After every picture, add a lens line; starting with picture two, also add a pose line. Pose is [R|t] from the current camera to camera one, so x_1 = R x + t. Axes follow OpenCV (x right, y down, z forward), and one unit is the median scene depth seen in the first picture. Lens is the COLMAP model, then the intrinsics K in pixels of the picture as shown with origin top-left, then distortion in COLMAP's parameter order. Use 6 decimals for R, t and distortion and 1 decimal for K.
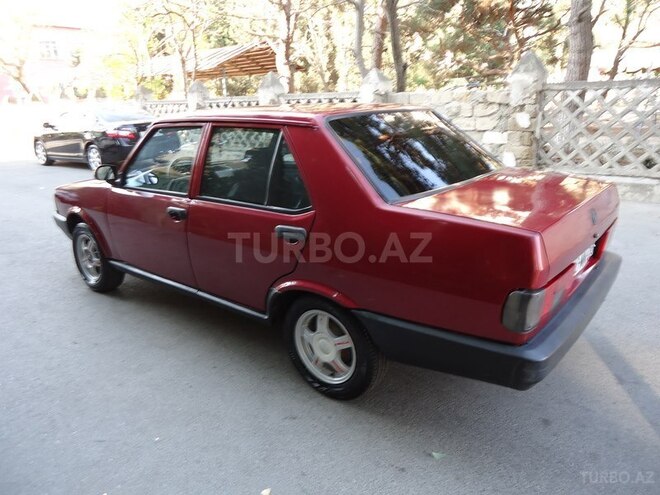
lens RADIAL K [[480.2, 0, 330.0], [0, 480.2, 247.5], [0, 0, 1]] dist [-0.001823, -0.002685]
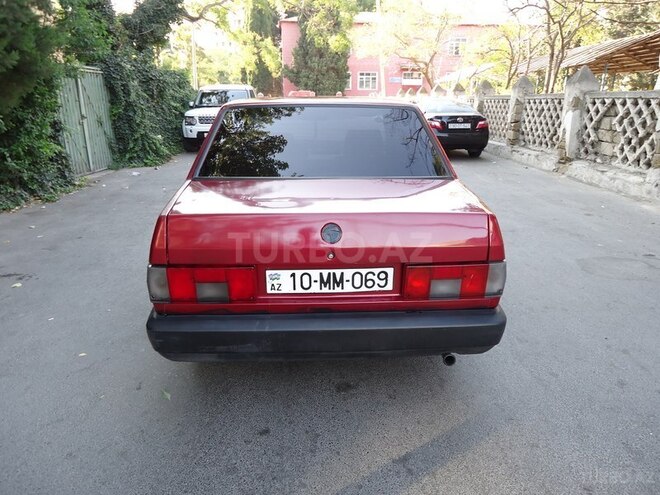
lens RADIAL K [[480.2, 0, 330.0], [0, 480.2, 247.5], [0, 0, 1]] dist [-0.001823, -0.002685]
pose [[0.676661, 0.248997, -0.692914, 0.238764], [-0.243237, 0.963843, 0.108823, -0.026999], [0.694957, 0.094906, 0.712760, 0.080950]]
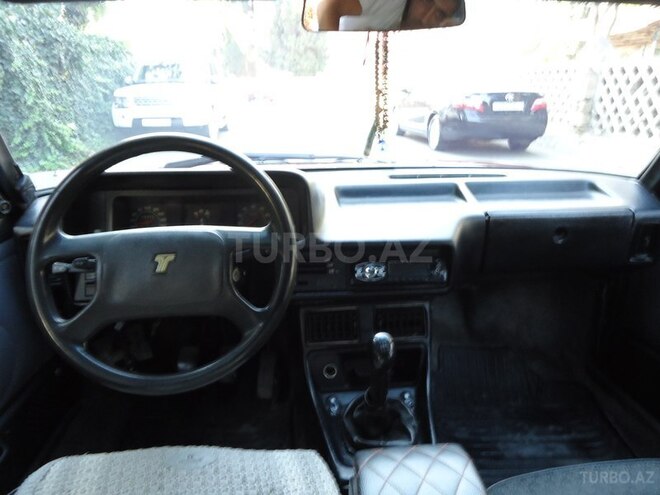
lens RADIAL K [[480.2, 0, 330.0], [0, 480.2, 247.5], [0, 0, 1]] dist [-0.001823, -0.002685]
pose [[0.710458, 0.256457, -0.655347, -0.033278], [-0.231363, 0.964588, 0.126654, -0.063550], [0.664621, 0.061641, 0.744634, 0.301681]]
